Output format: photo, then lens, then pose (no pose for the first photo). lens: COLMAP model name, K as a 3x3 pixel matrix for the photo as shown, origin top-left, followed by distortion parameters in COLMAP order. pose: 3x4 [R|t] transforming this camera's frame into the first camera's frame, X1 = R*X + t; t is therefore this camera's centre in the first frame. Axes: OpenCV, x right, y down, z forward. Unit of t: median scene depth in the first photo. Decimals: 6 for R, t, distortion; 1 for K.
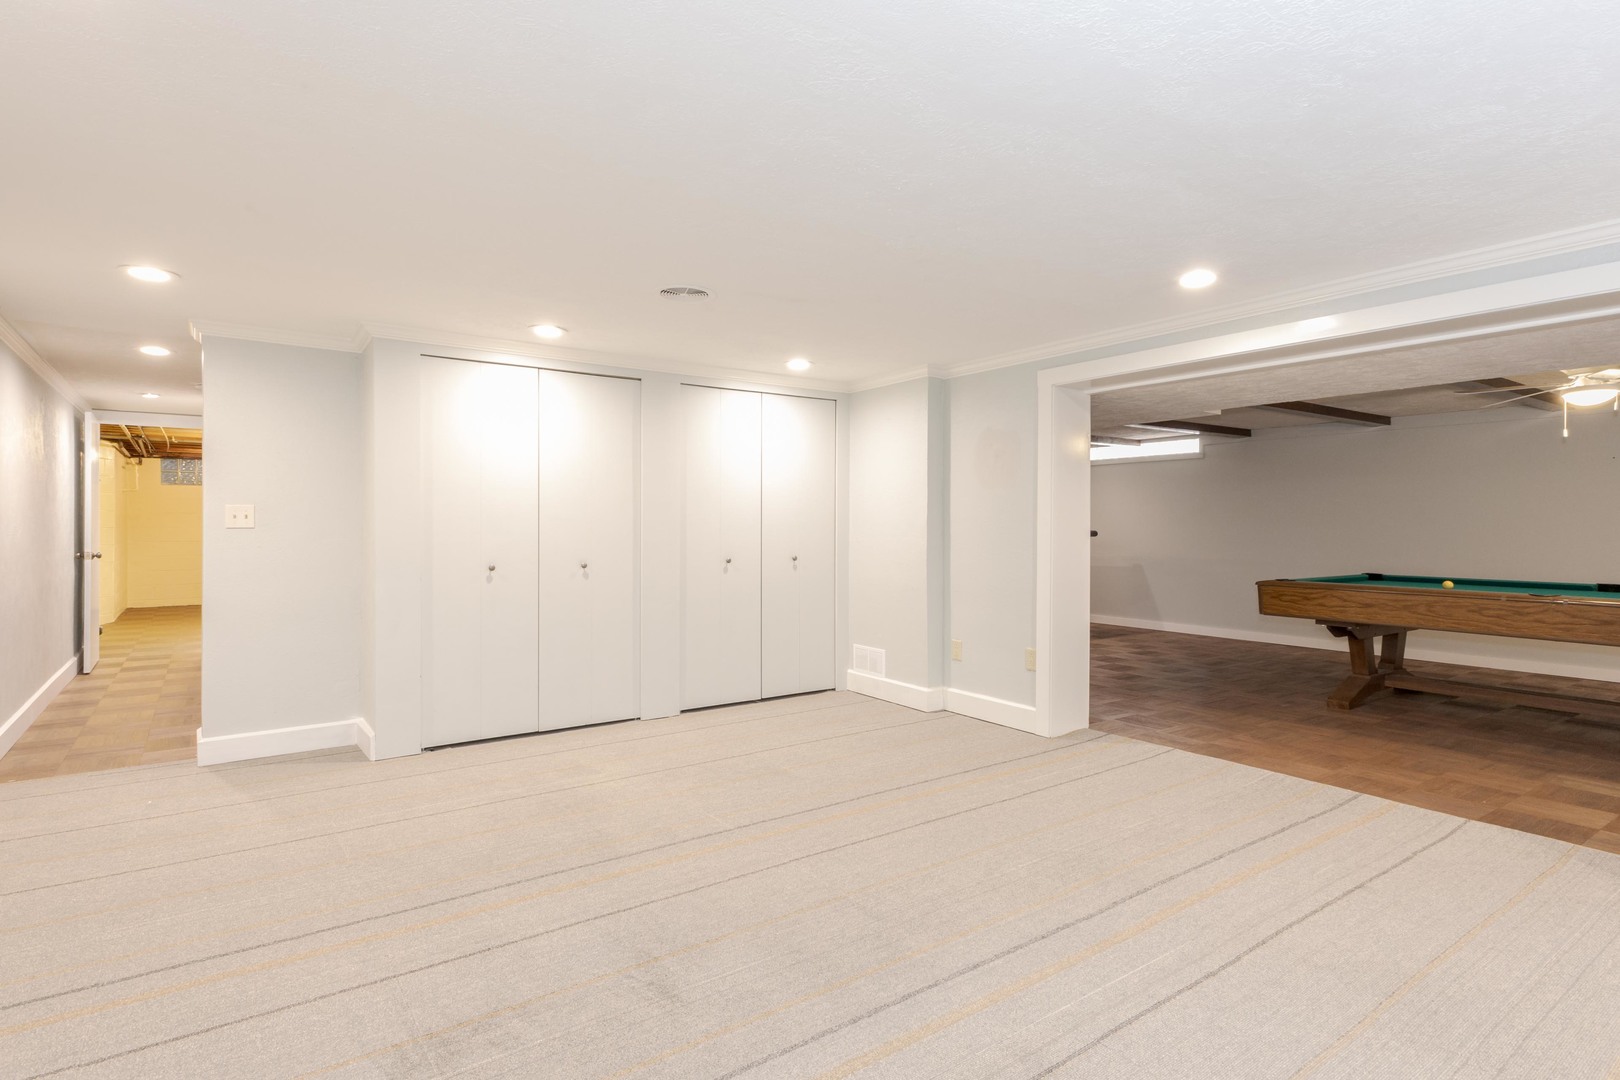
lens RADIAL K [[828.9, 0, 813.7], [0, 828.9, 543.0], [0, 0, 1]] dist [0.000590, -0.000230]
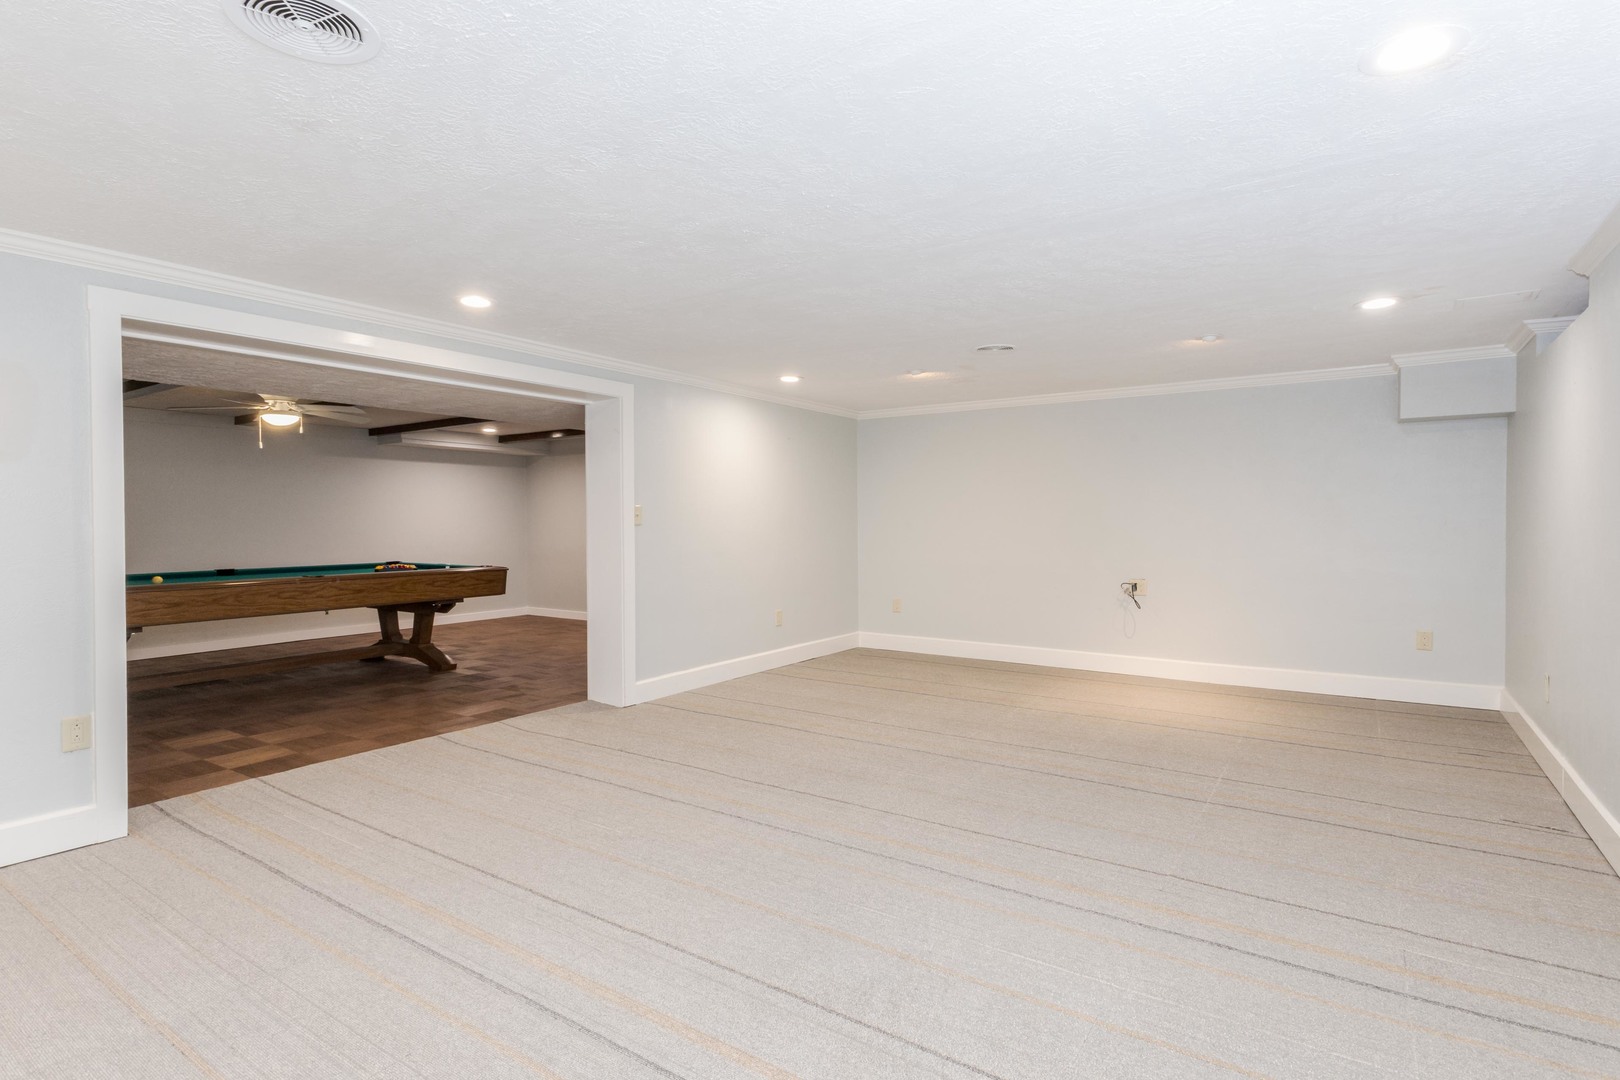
lens RADIAL K [[828.9, 0, 813.0], [0, 828.9, 526.8], [0, 0, 1]] dist [0.000590, -0.000230]
pose [[-0.346892, -0.011801, 0.937831, -0.567408], [0.022687, 0.999523, 0.020969, -0.021656], [-0.937631, 0.028551, -0.346459, 0.717328]]
